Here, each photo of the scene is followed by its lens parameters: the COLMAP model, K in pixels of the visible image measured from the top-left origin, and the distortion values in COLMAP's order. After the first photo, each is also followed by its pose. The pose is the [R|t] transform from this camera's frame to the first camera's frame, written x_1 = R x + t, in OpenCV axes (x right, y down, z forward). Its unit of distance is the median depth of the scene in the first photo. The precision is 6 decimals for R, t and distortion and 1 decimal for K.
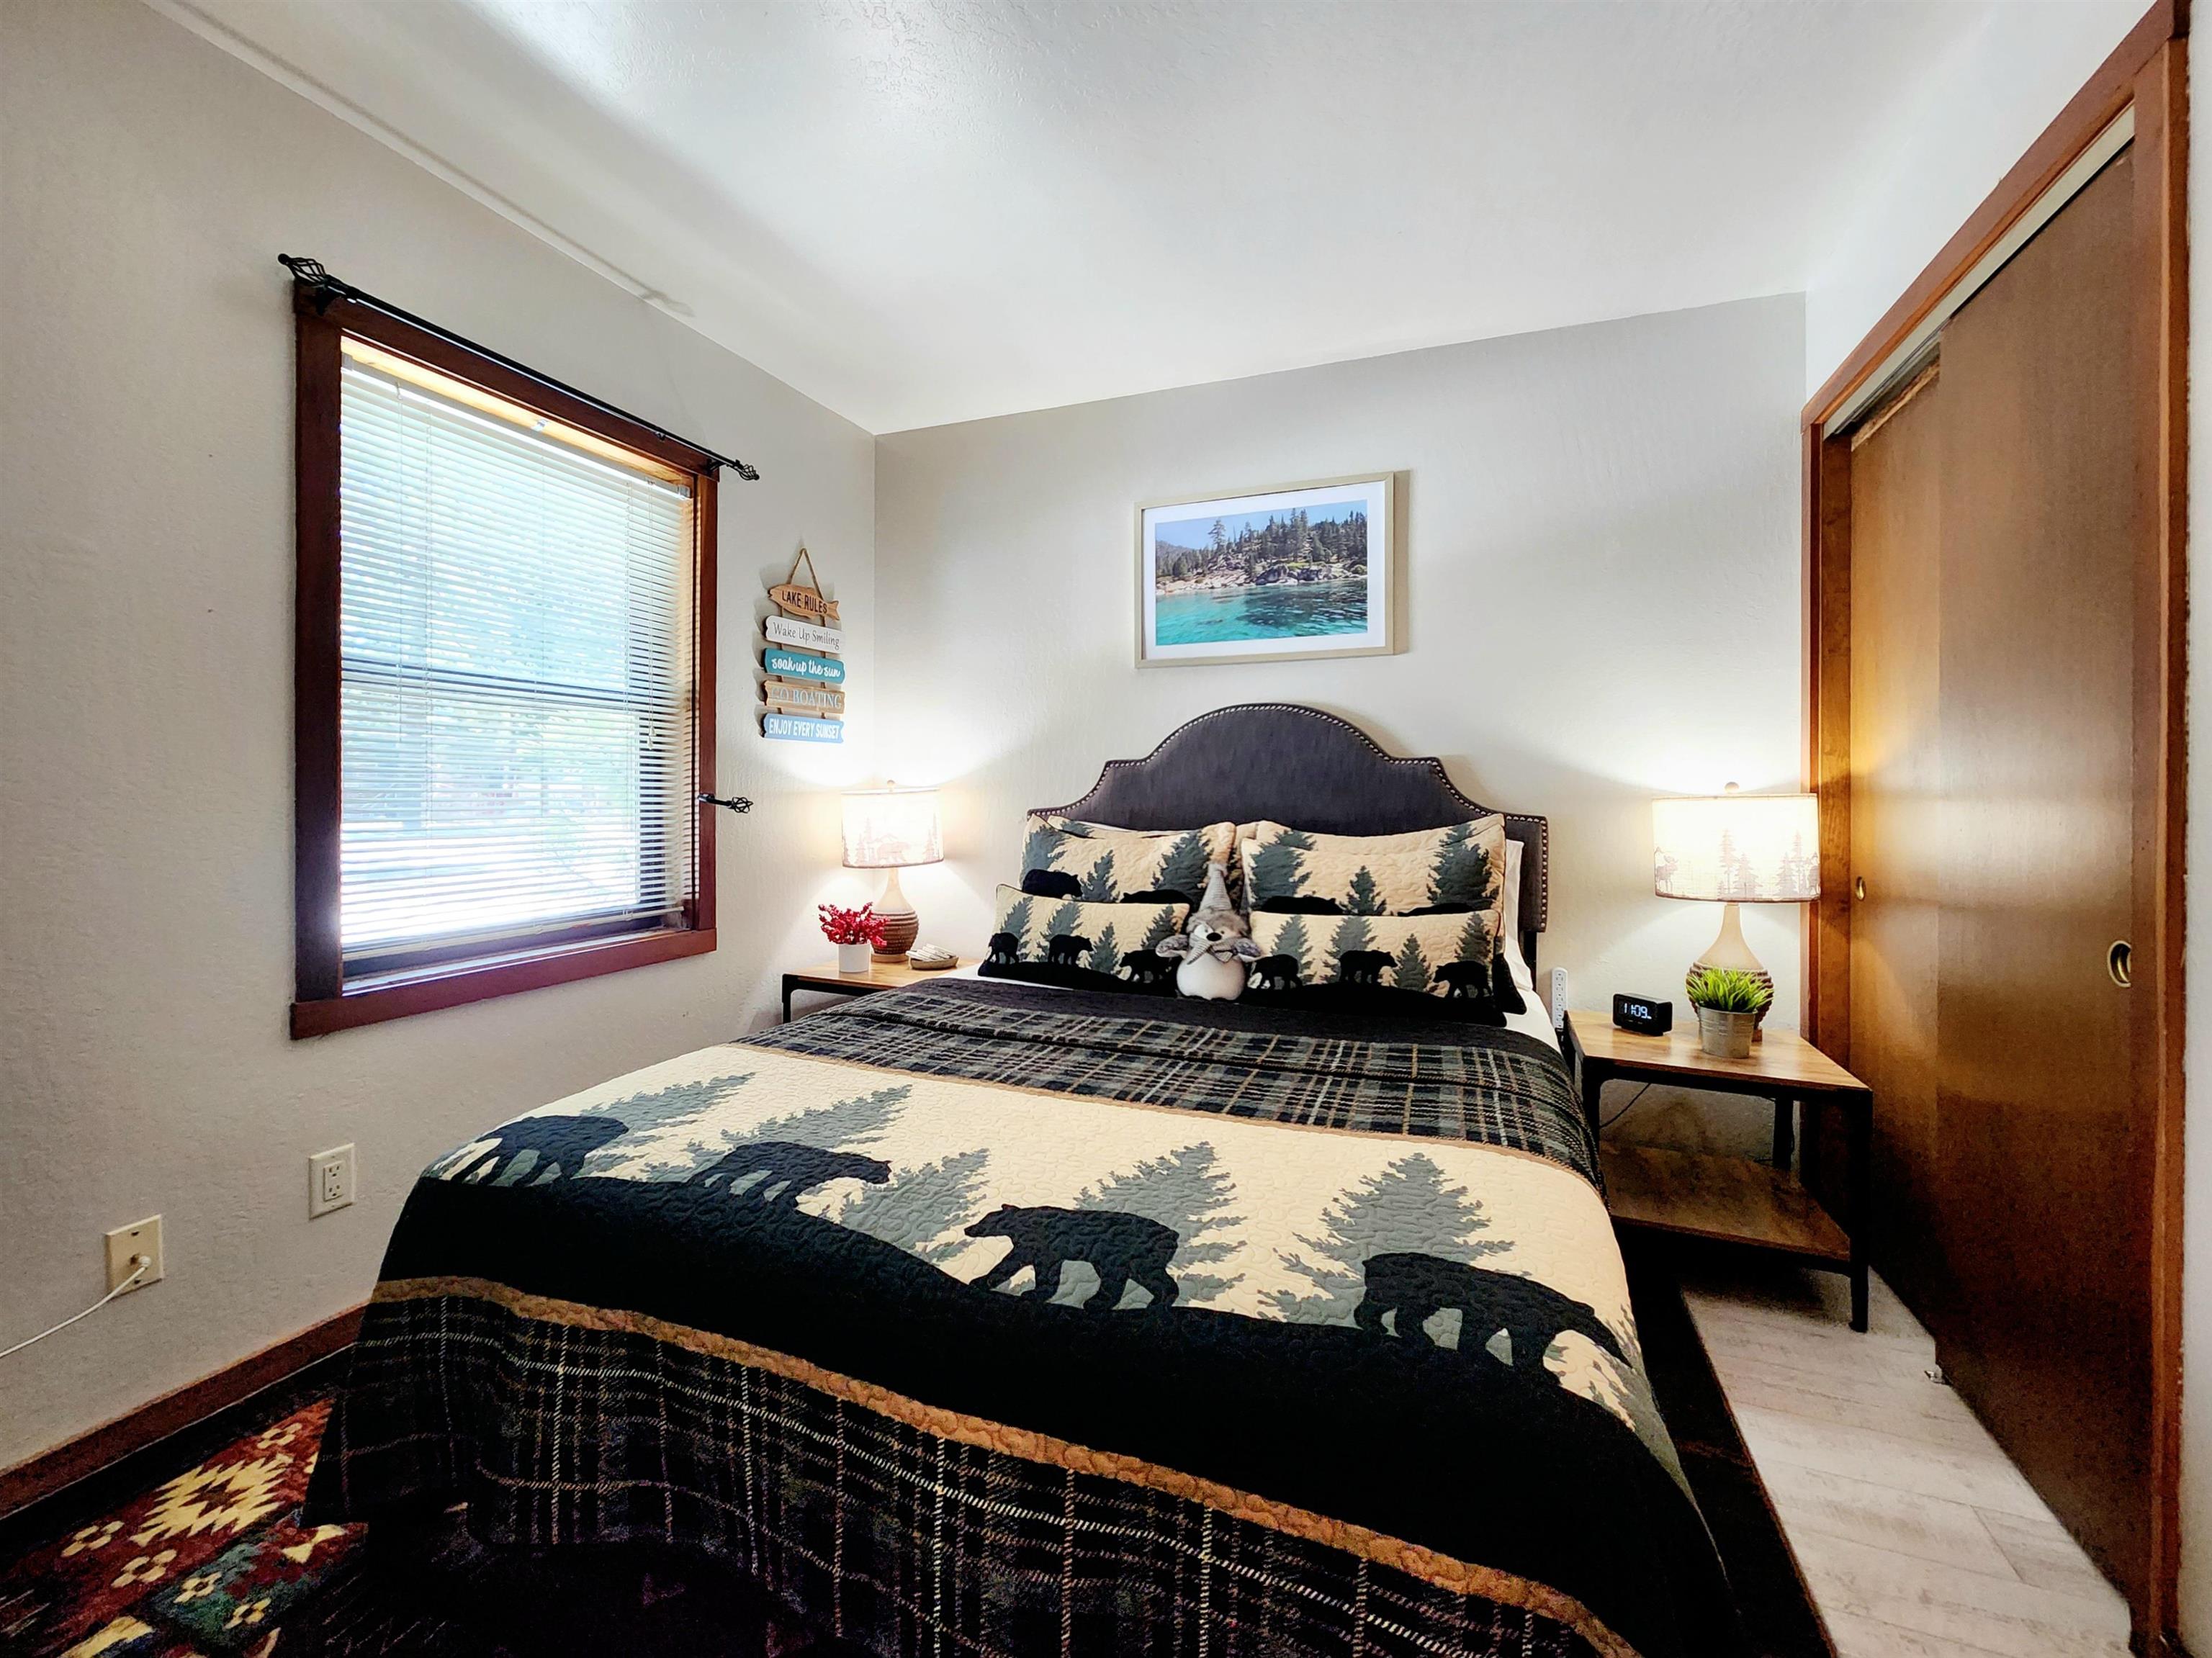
lens RADIAL K [[890.8, 0, 1093.7], [0, 890.8, 835.3], [0, 0, 1]] dist [-0.000422, -0.000070]
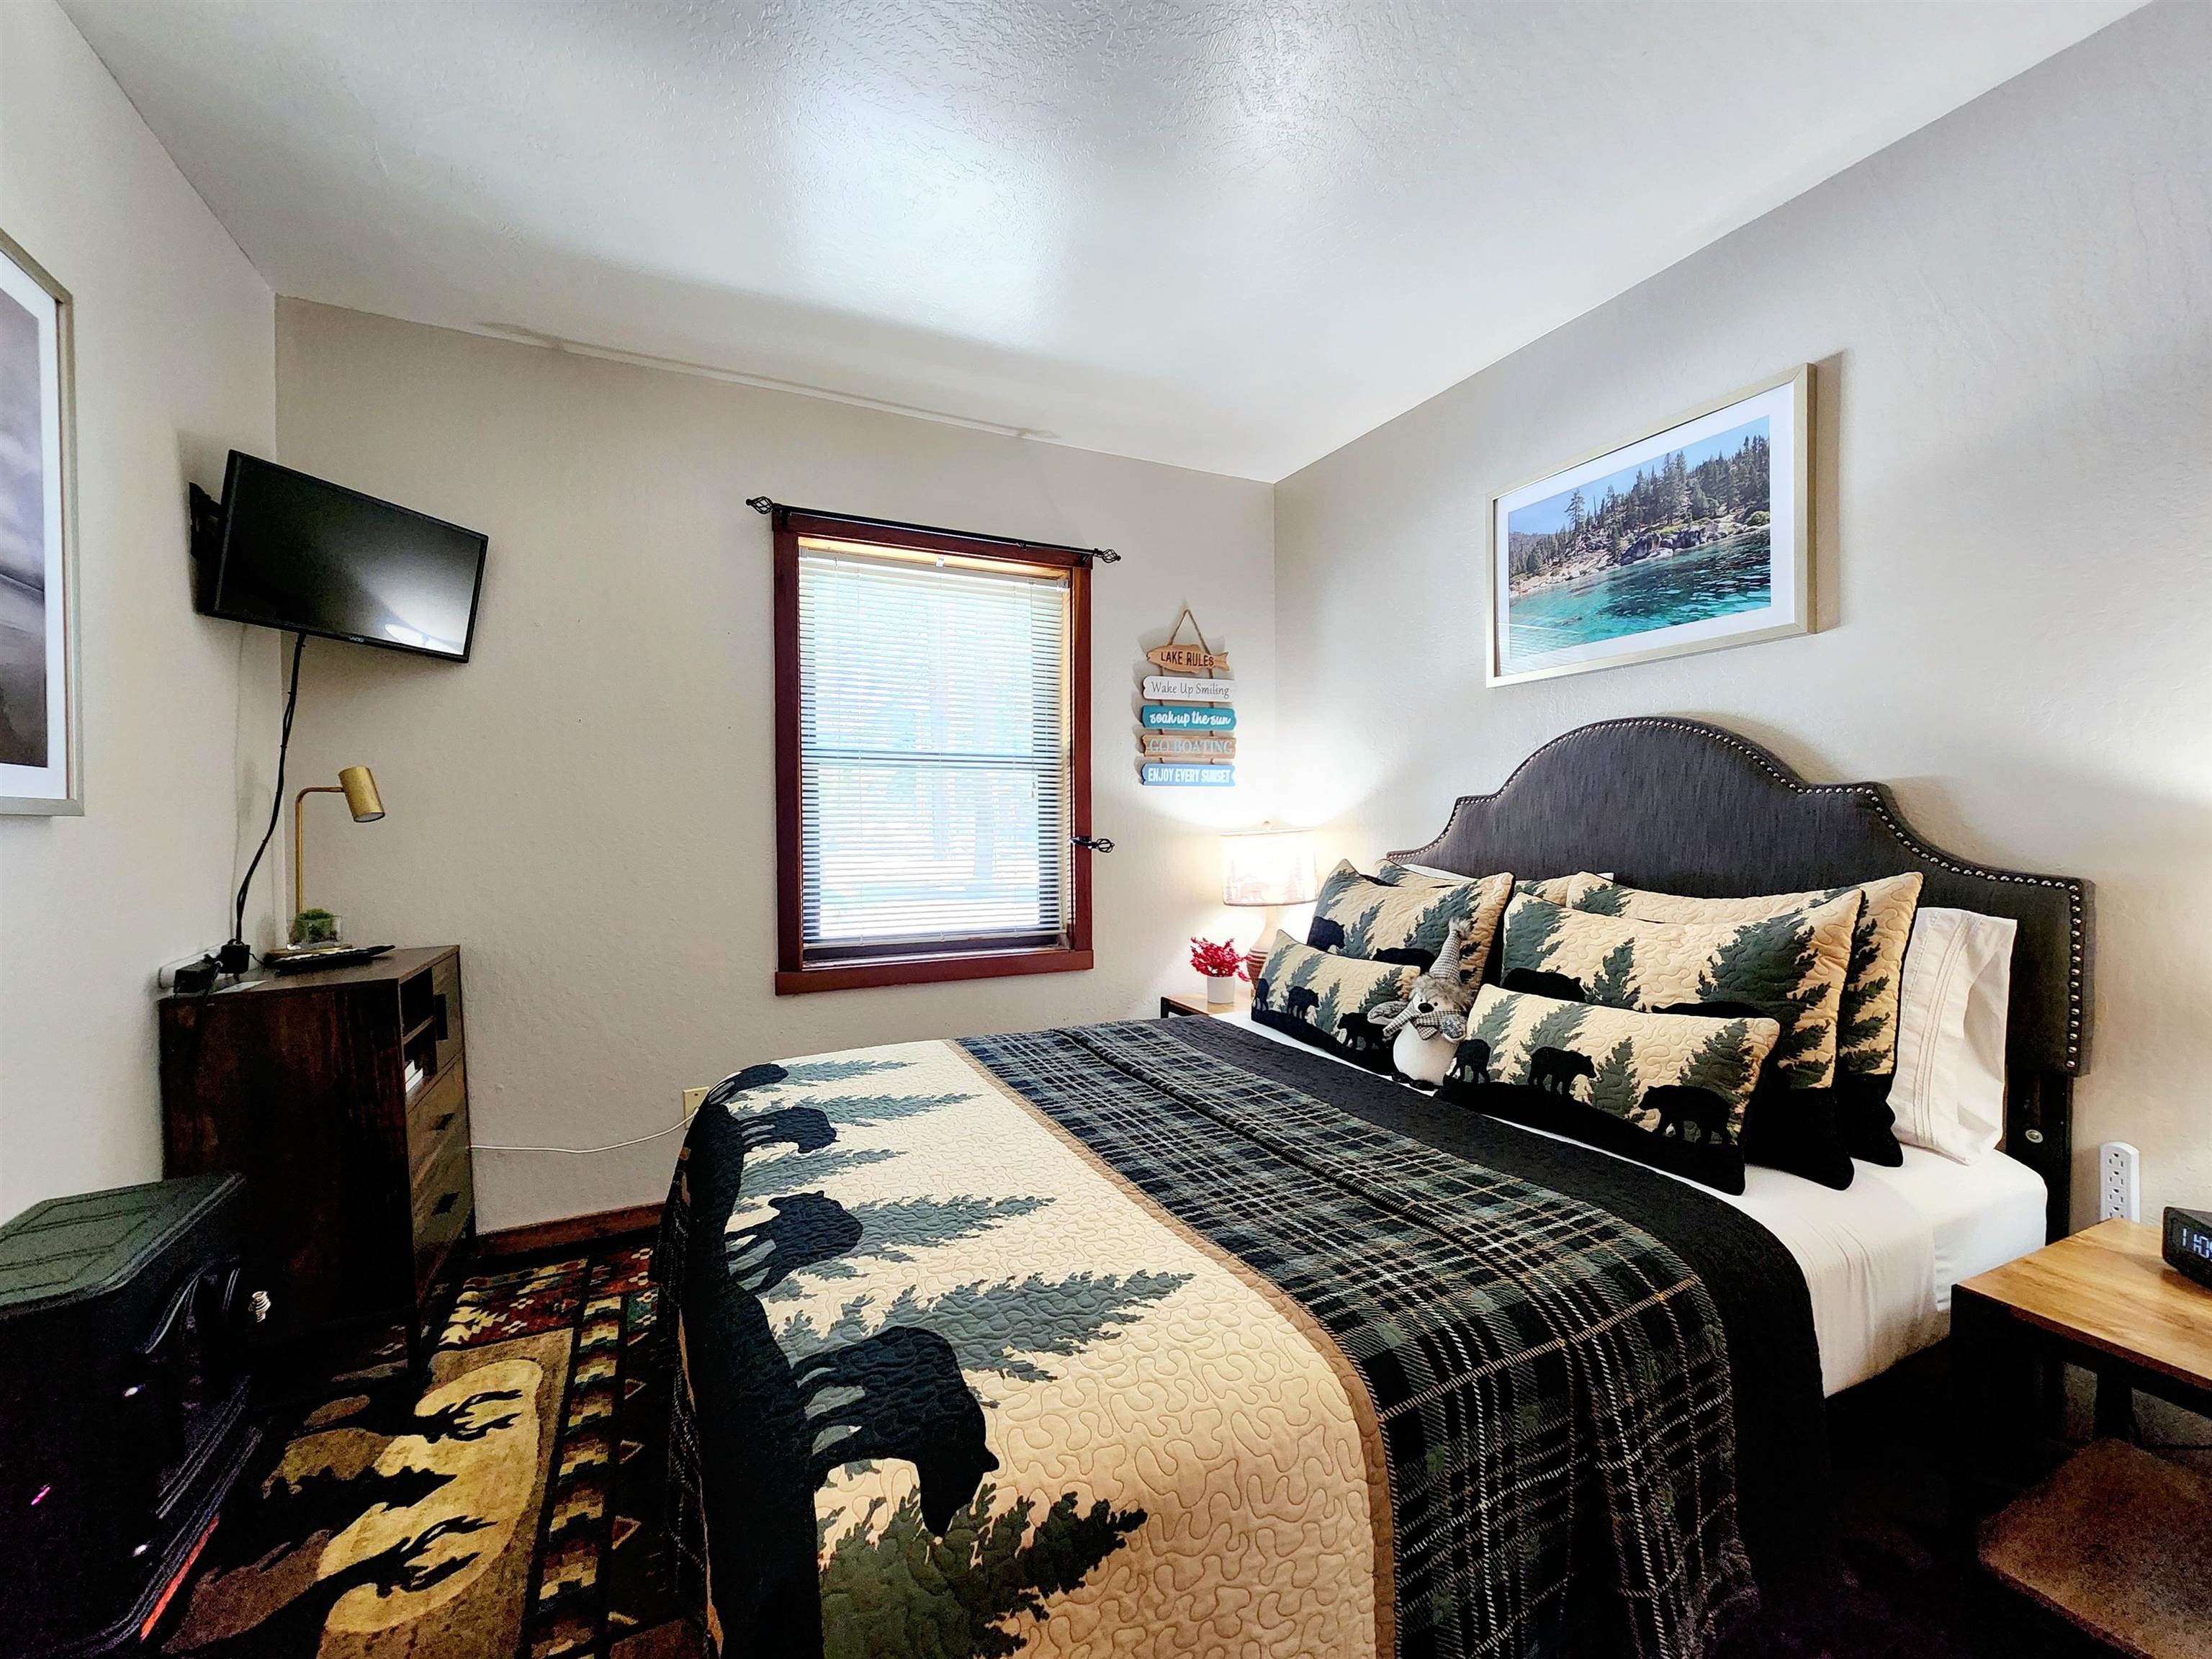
lens RADIAL K [[897.8, 0, 1142.6], [0, 897.8, 877.3], [0, 0, 1]] dist [-0.001762, -0.000138]
pose [[0.755169, 0.032324, -0.654732, 0.435899], [-0.025422, 0.999476, 0.020023, -0.018435], [0.655037, 0.001524, 0.755596, 0.160778]]
